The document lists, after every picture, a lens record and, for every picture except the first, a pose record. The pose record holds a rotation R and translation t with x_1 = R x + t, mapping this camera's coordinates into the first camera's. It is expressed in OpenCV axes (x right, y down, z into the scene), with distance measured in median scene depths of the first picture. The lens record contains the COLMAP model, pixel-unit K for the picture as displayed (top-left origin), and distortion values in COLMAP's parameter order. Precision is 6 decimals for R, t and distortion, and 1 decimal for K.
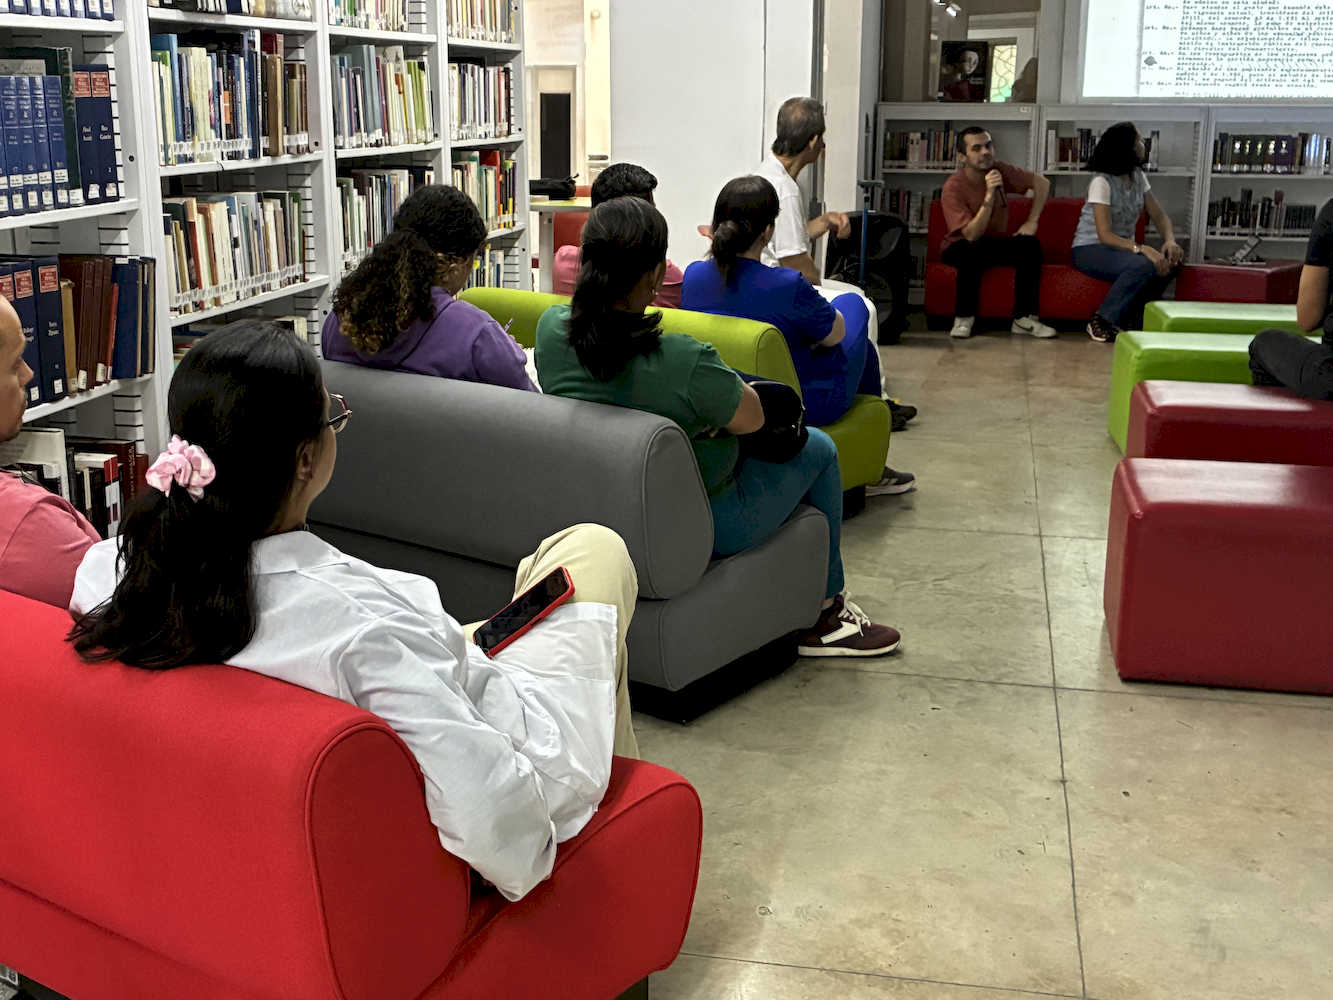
lens RADIAL K [[1602.0, 0, 666.5], [0, 1602.0, 500.0], [0, 0, 1]] dist [-0.091422, 0.257781]
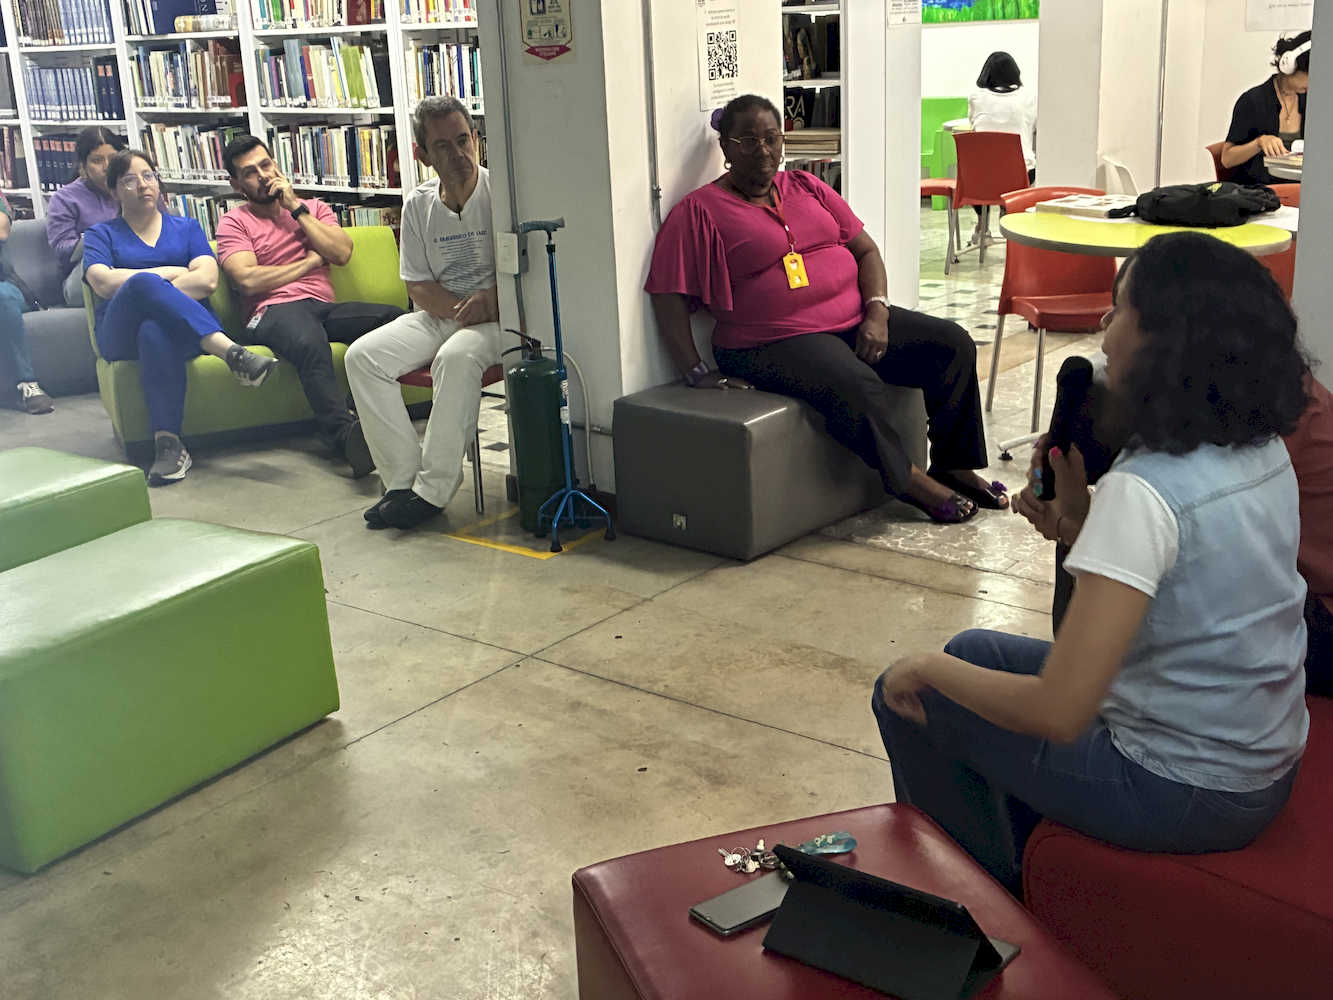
lens RADIAL K [[1602.0, 0, 666.5], [0, 1602.0, 500.0], [0, 0, 1]] dist [-0.091422, 0.257781]
pose [[-0.457366, 0.284075, -0.842685, 1.166325], [-0.177417, 0.899406, 0.399489, -0.625609], [0.871401, 0.332219, -0.360958, 2.238705]]
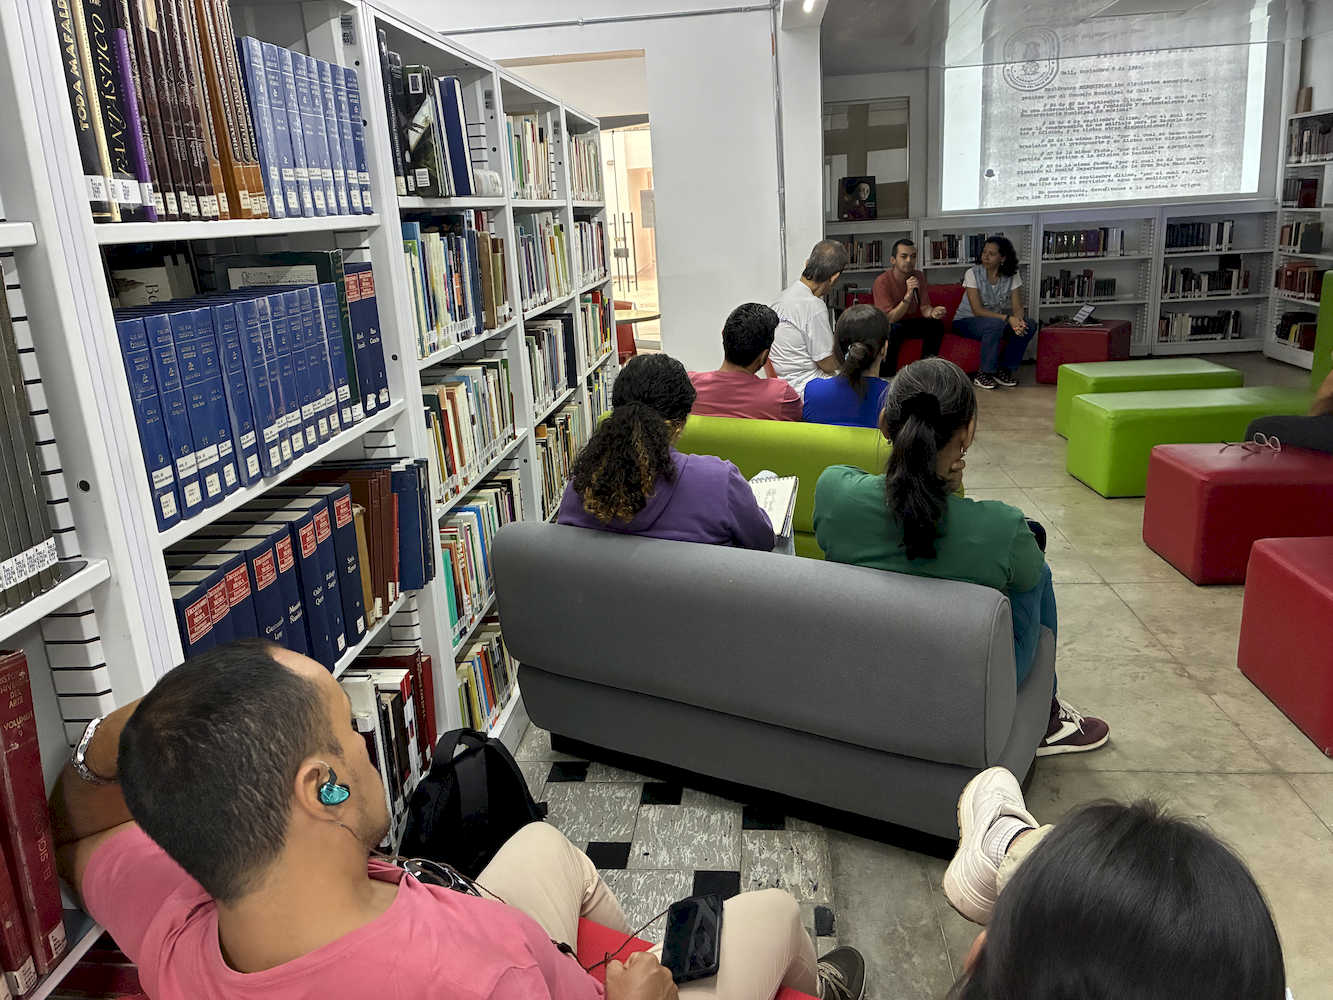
lens RADIAL K [[1007.2, 0, 666.5], [0, 1007.2, 500.0], [0, 0, 1]] dist [-0.000636, 0.004847]
pose [[0.992652, -0.085012, 0.086107, -0.194257], [0.082830, 0.996153, 0.028611, -0.110781], [-0.088208, -0.021268, 0.995875, 0.318271]]
